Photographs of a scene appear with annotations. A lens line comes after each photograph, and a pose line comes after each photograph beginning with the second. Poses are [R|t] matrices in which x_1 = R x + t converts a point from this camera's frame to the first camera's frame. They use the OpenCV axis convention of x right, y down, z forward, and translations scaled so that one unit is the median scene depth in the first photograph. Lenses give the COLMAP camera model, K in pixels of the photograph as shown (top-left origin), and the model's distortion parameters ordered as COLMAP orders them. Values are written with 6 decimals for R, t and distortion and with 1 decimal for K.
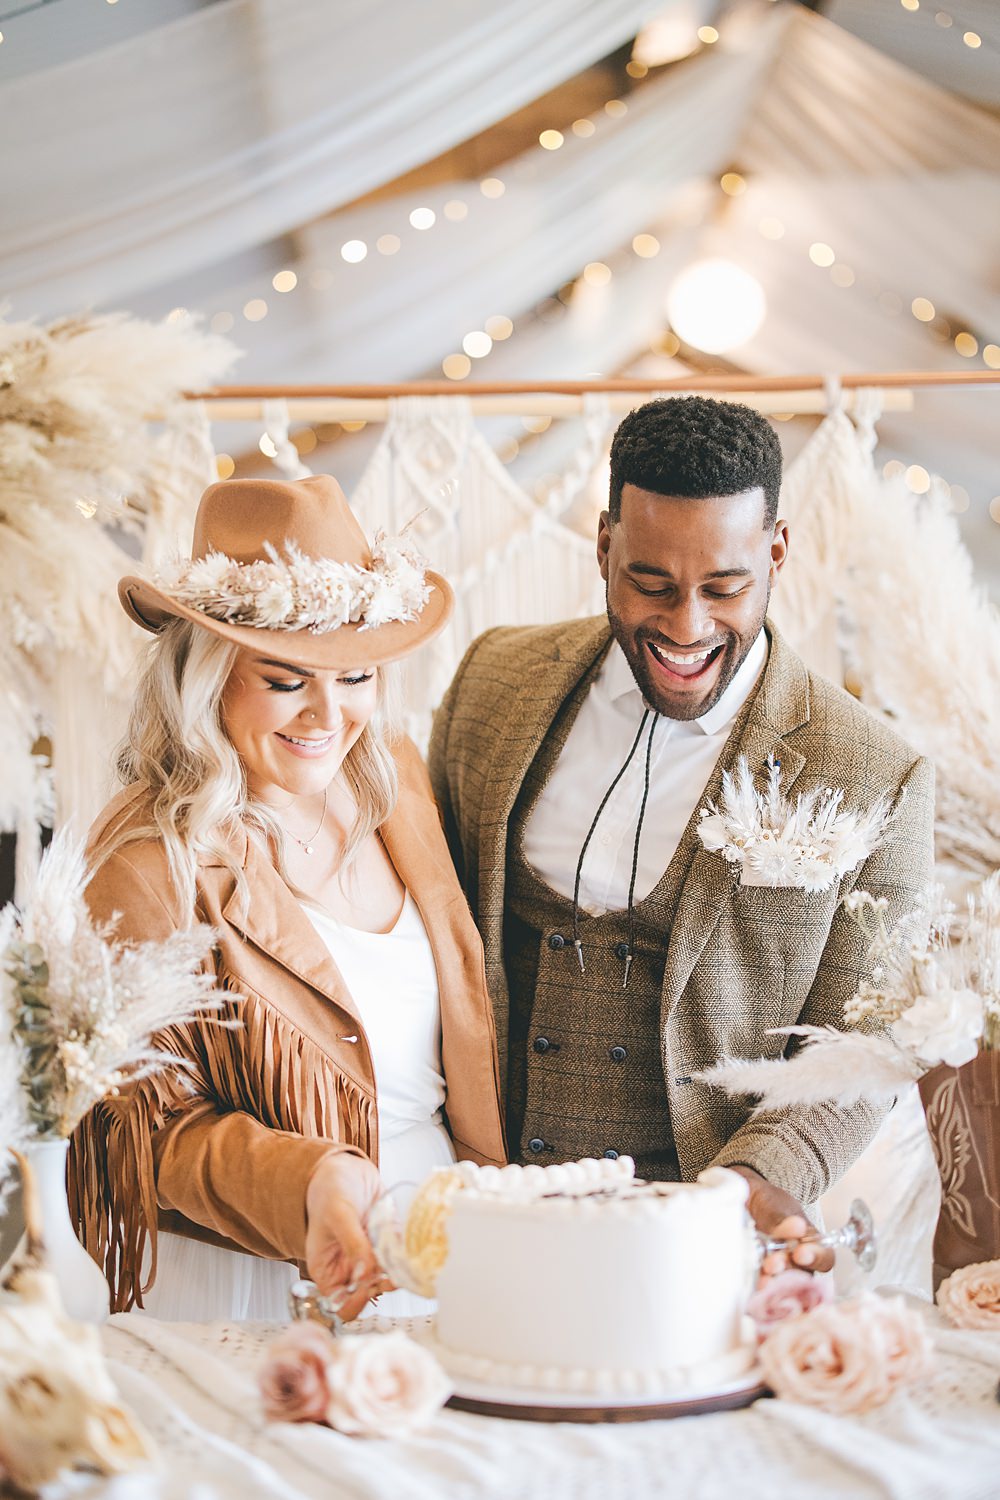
lens RADIAL K [[2244.1, 0, 491.6], [0, 2244.1, 780.3], [0, 0, 1]] dist [-0.042597, 0.211853]
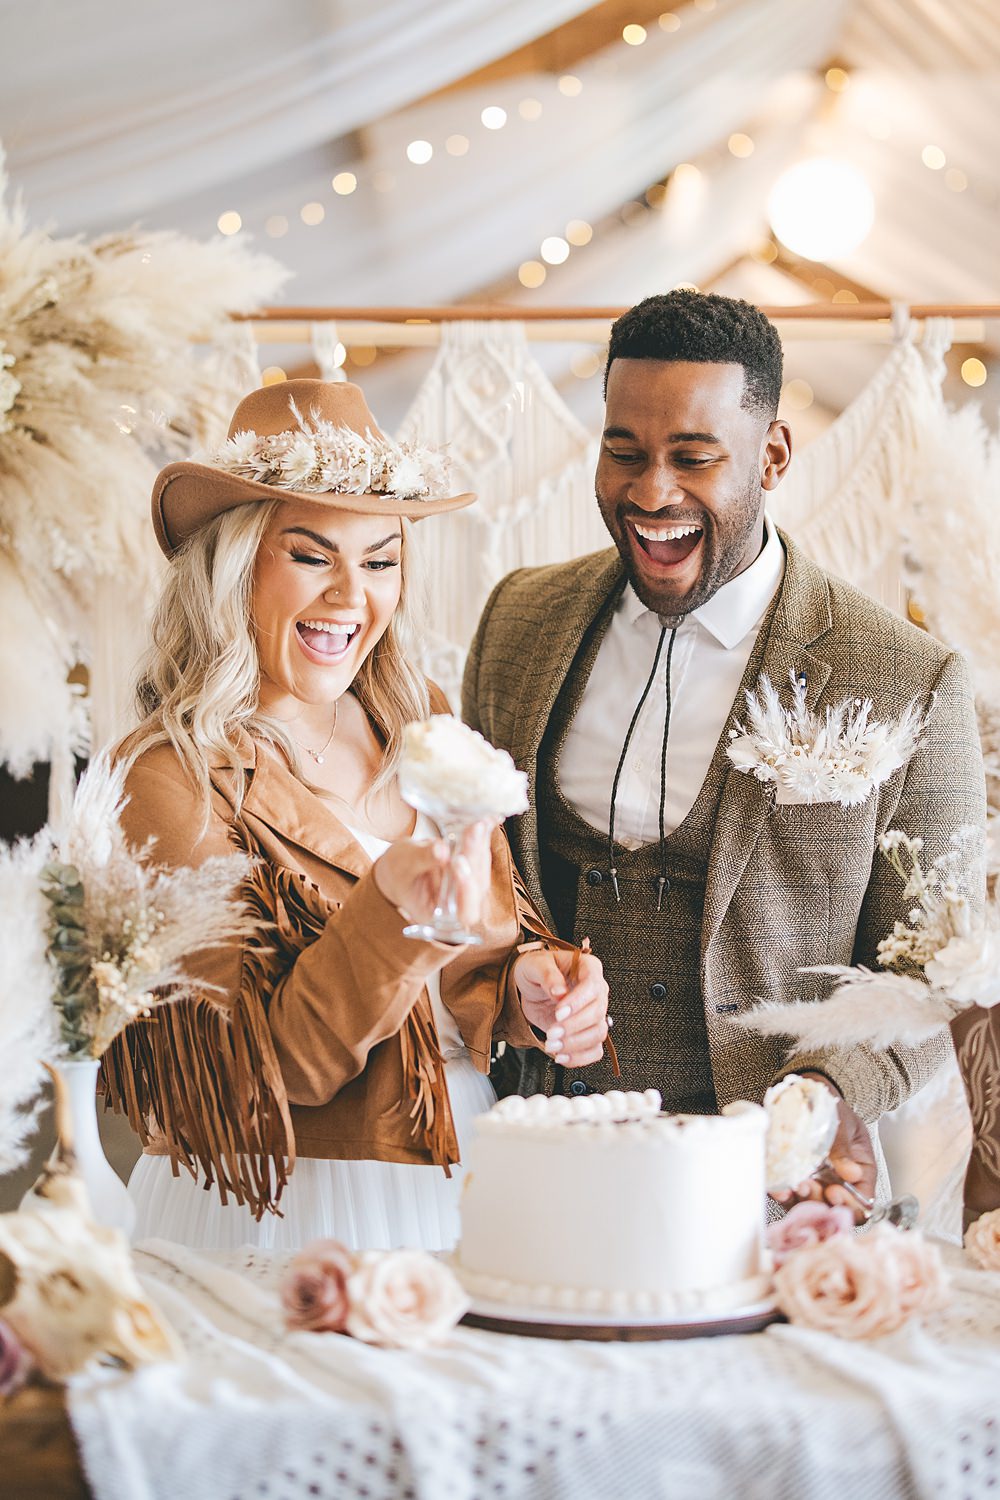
lens RADIAL K [[2519.8, 0, 494.9], [0, 2519.8, 681.9], [0, 0, 1]] dist [-0.032765, 0.249060]
pose [[0.999355, 0.017887, -0.031128, 0.020489], [-0.018478, 0.999652, -0.018830, 0.007917], [0.030780, 0.019393, 0.999338, -0.126176]]
